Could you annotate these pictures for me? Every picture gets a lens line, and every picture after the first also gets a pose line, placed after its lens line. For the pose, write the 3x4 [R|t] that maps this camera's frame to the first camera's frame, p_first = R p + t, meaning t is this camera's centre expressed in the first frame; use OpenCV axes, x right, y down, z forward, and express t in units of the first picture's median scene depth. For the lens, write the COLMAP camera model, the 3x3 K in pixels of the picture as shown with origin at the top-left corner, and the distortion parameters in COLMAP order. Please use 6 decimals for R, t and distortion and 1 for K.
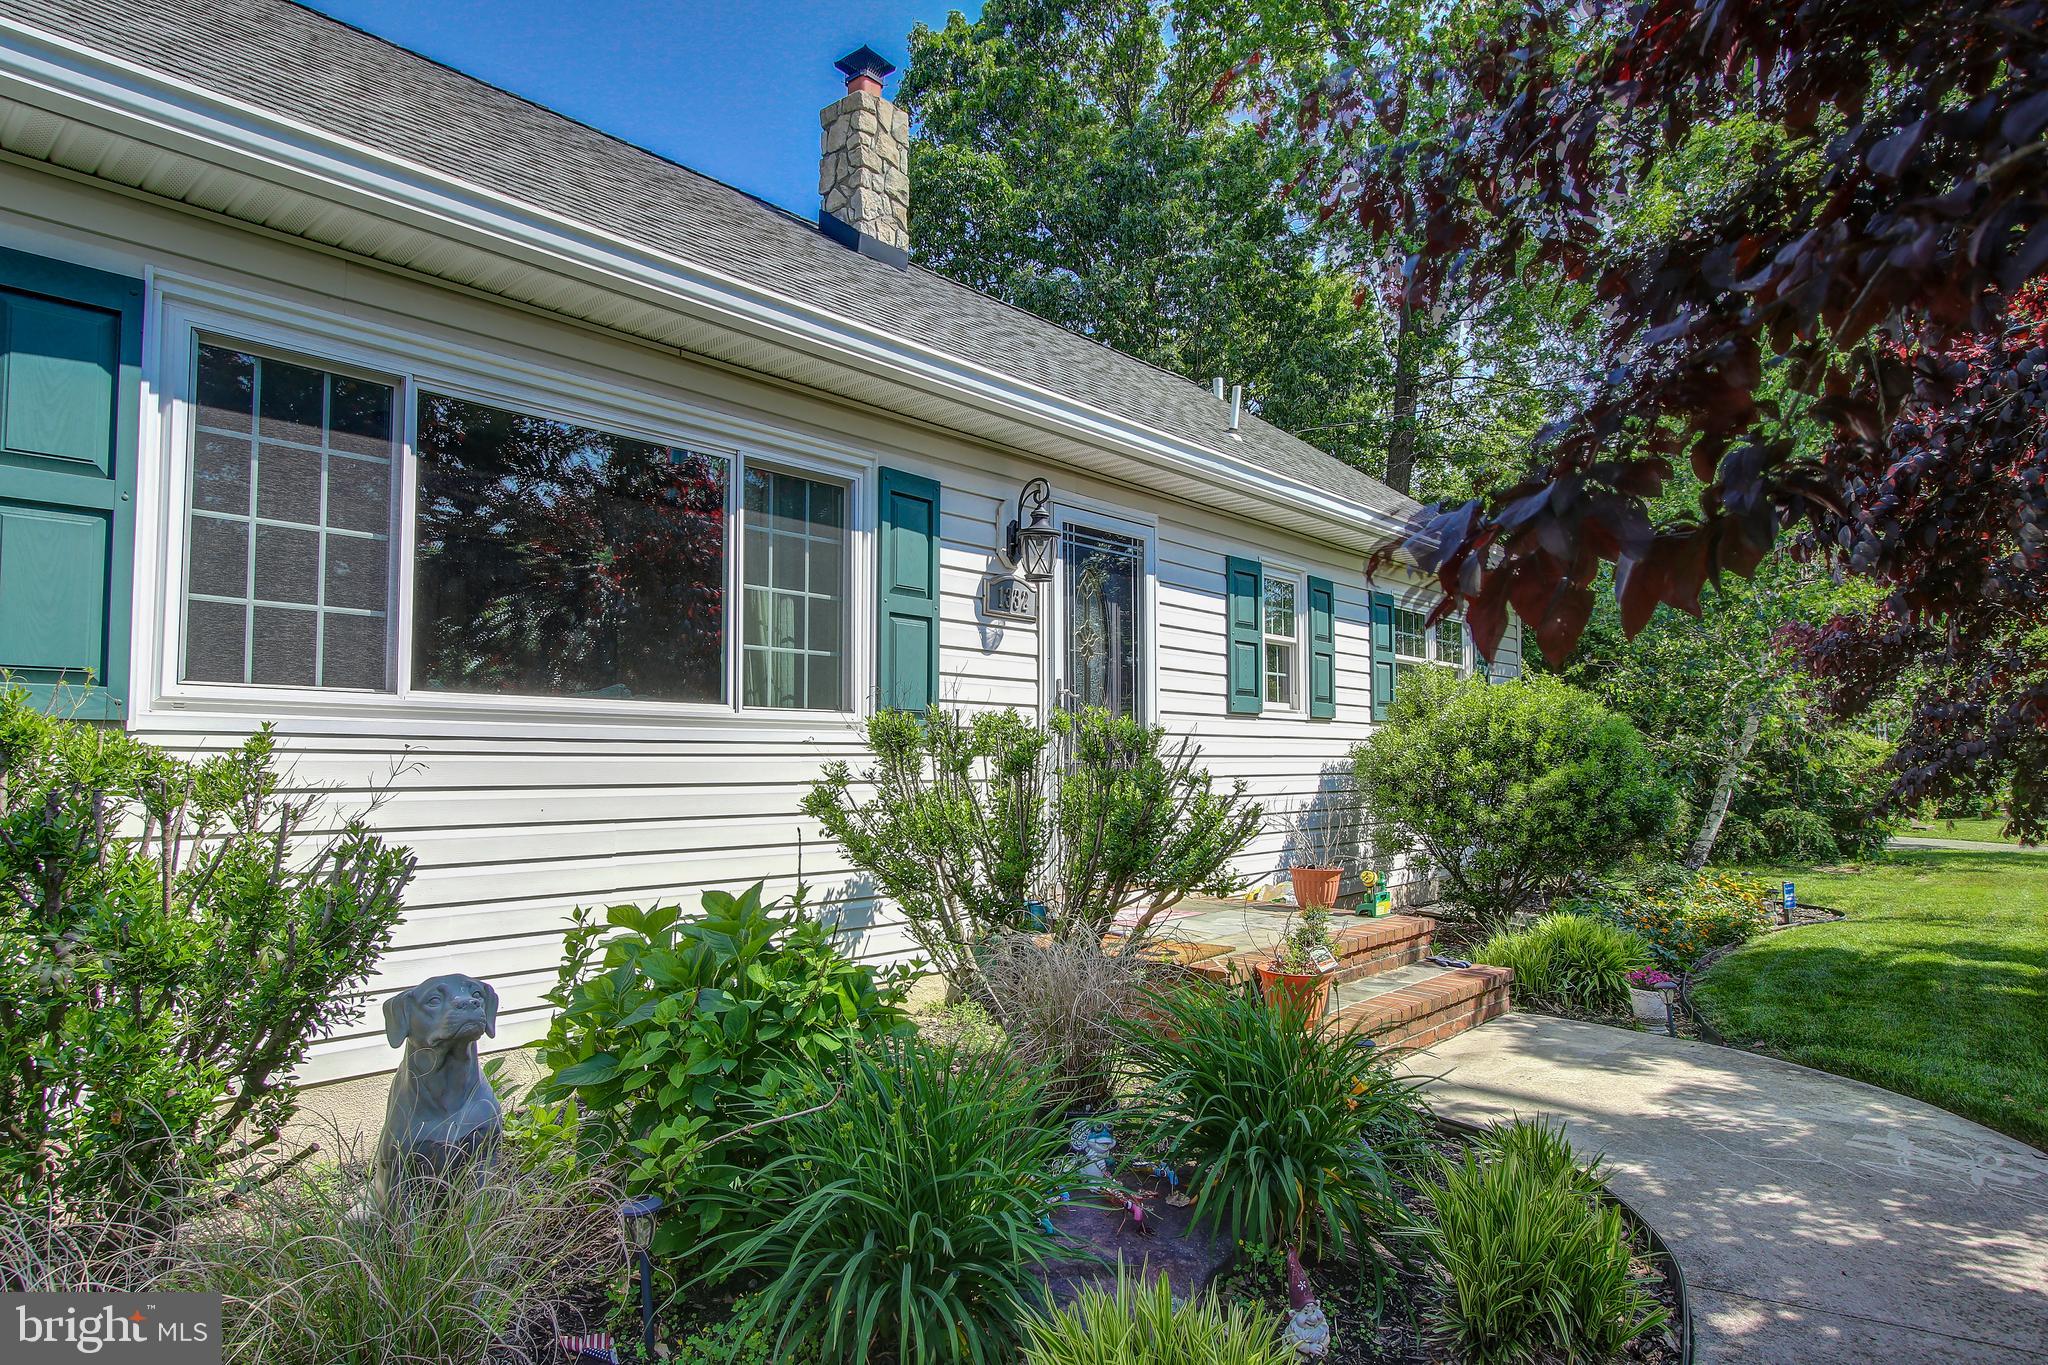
lens RADIAL K [[1185.1, 0, 1024.0], [0, 1185.1, 682.5], [0, 0, 1]] dist [-0.000295, 0.000165]
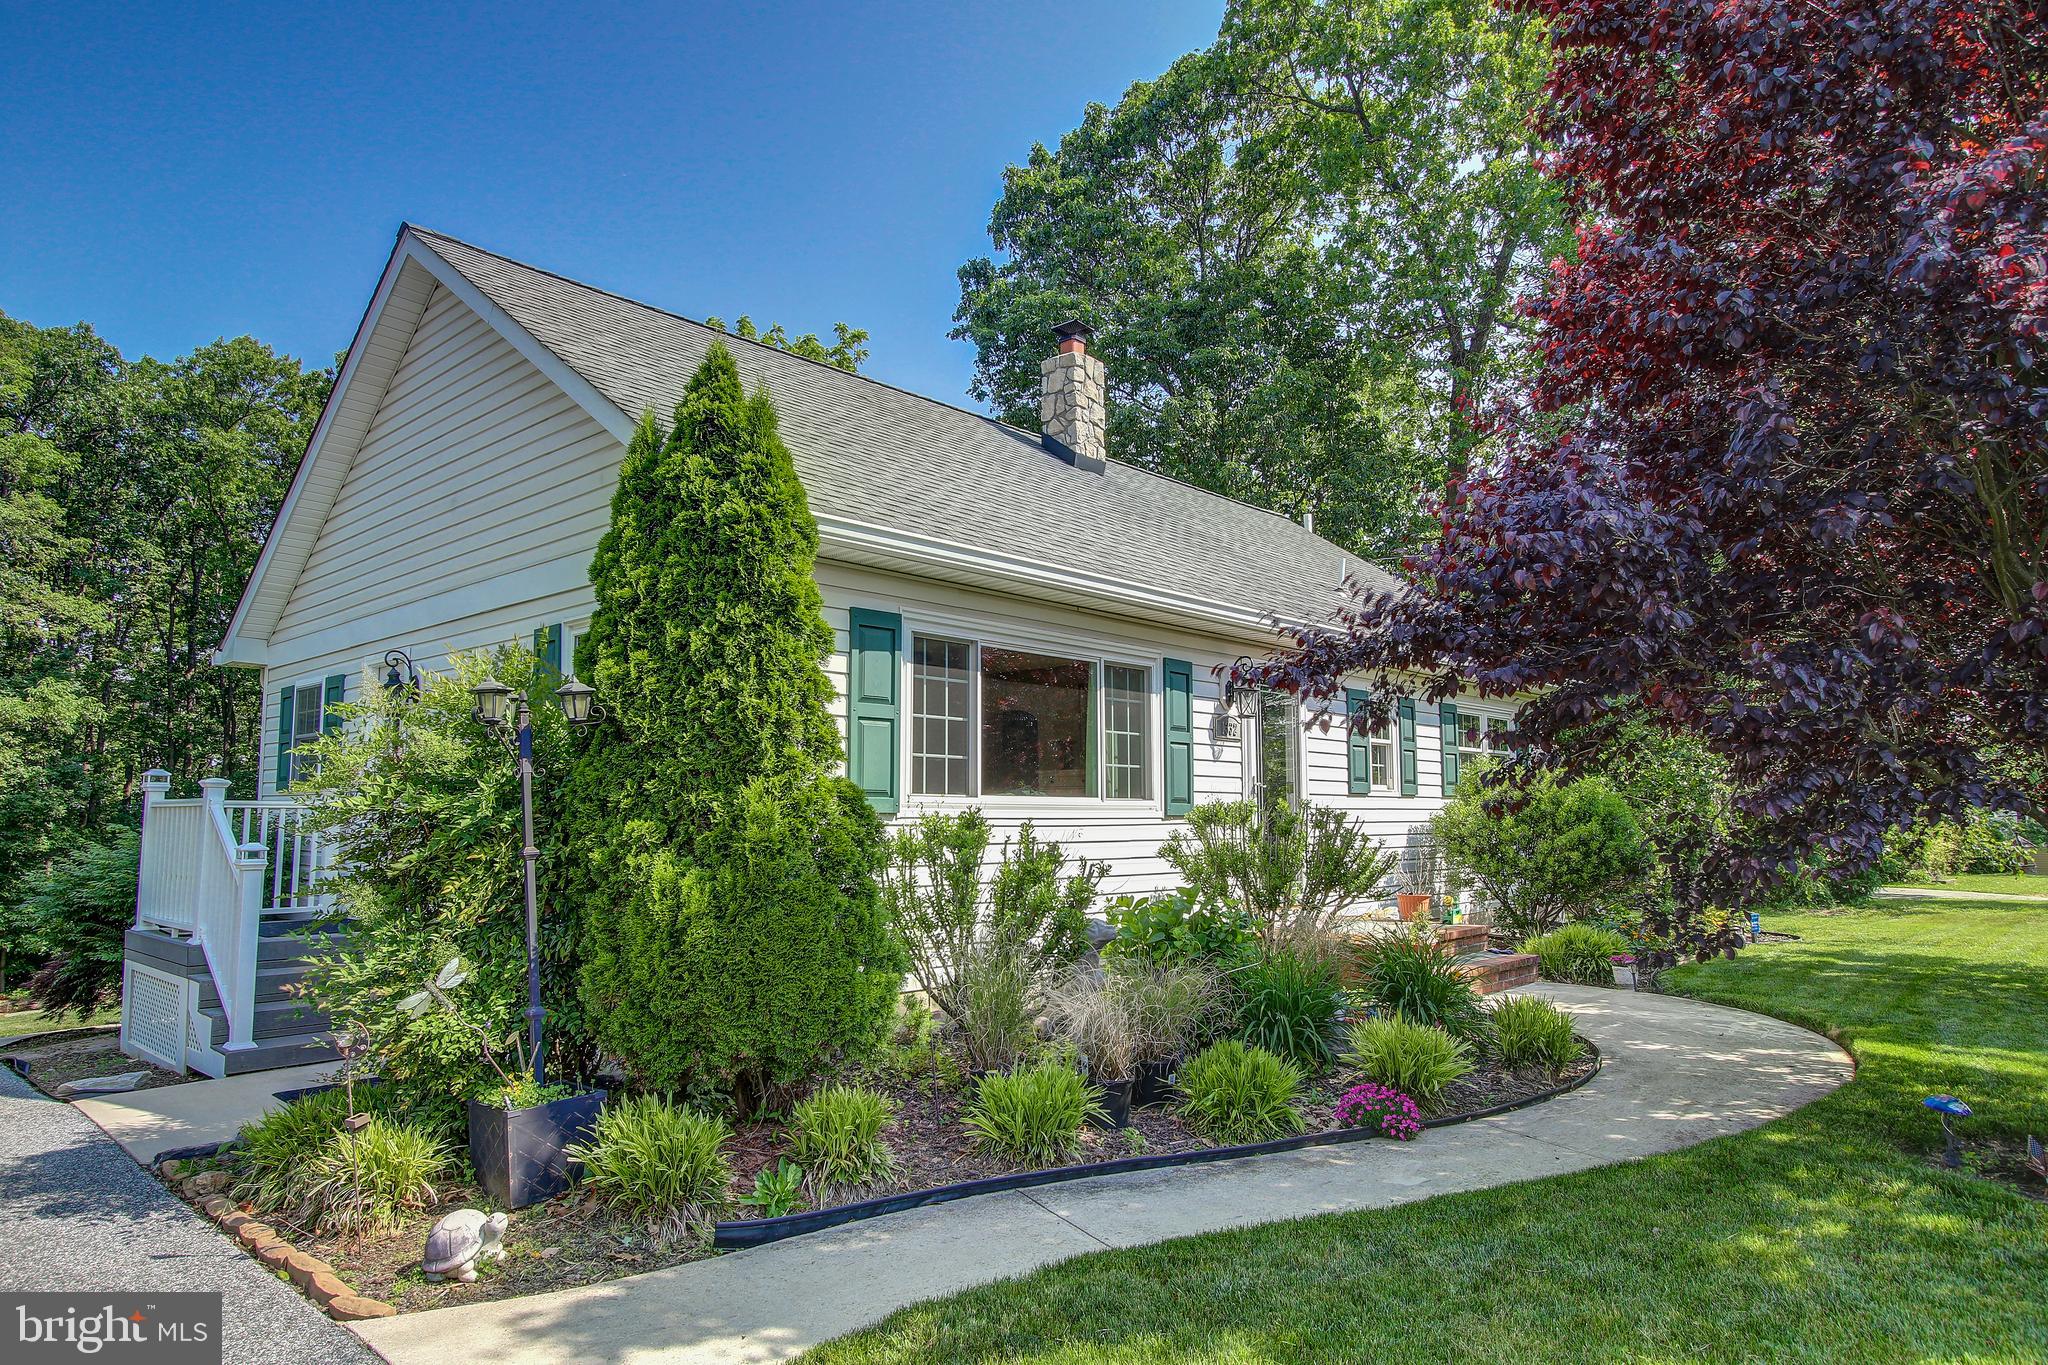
lens RADIAL K [[1249.8, 0, 1025.4], [0, 1249.8, 698.9], [0, 0, 1]] dist [0.000208, 0.000305]
pose [[0.999820, -0.004910, -0.018314, -0.231917], [0.004371, 0.999559, -0.029362, -0.054909], [0.018450, 0.029277, 0.999401, -0.659190]]
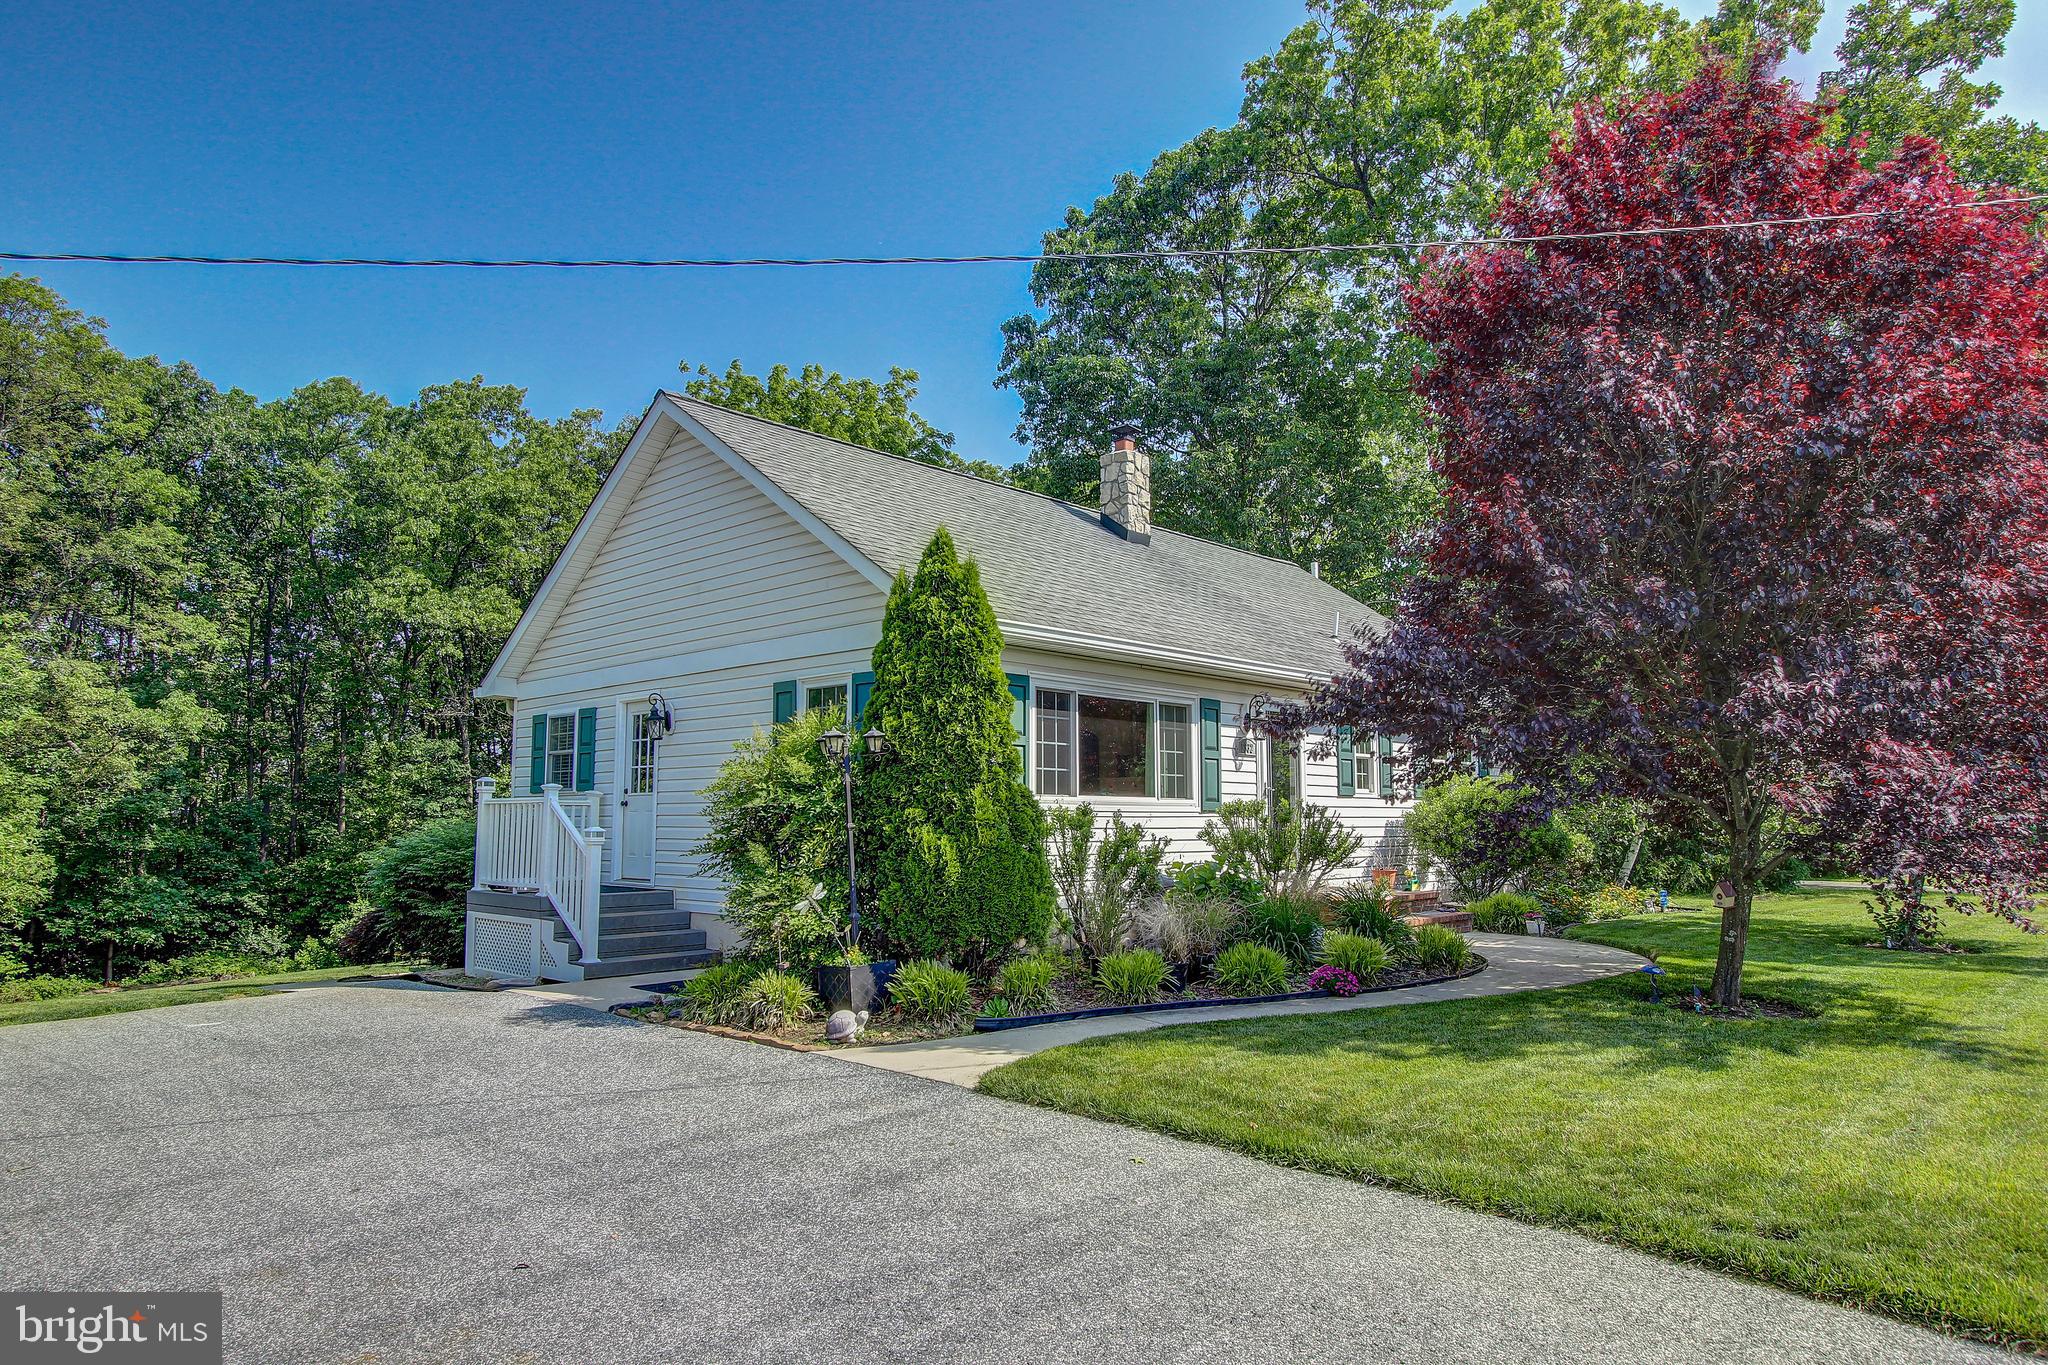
lens RADIAL K [[1292.6, 0, 1025.8], [0, 1292.6, 689.6], [0, 0, 1]] dist [-0.003994, -0.000089]
pose [[0.999545, -0.005581, -0.029649, -0.319255], [0.004462, 0.999281, -0.037657, -0.080392], [0.029838, 0.037508, 0.998851, -1.319781]]
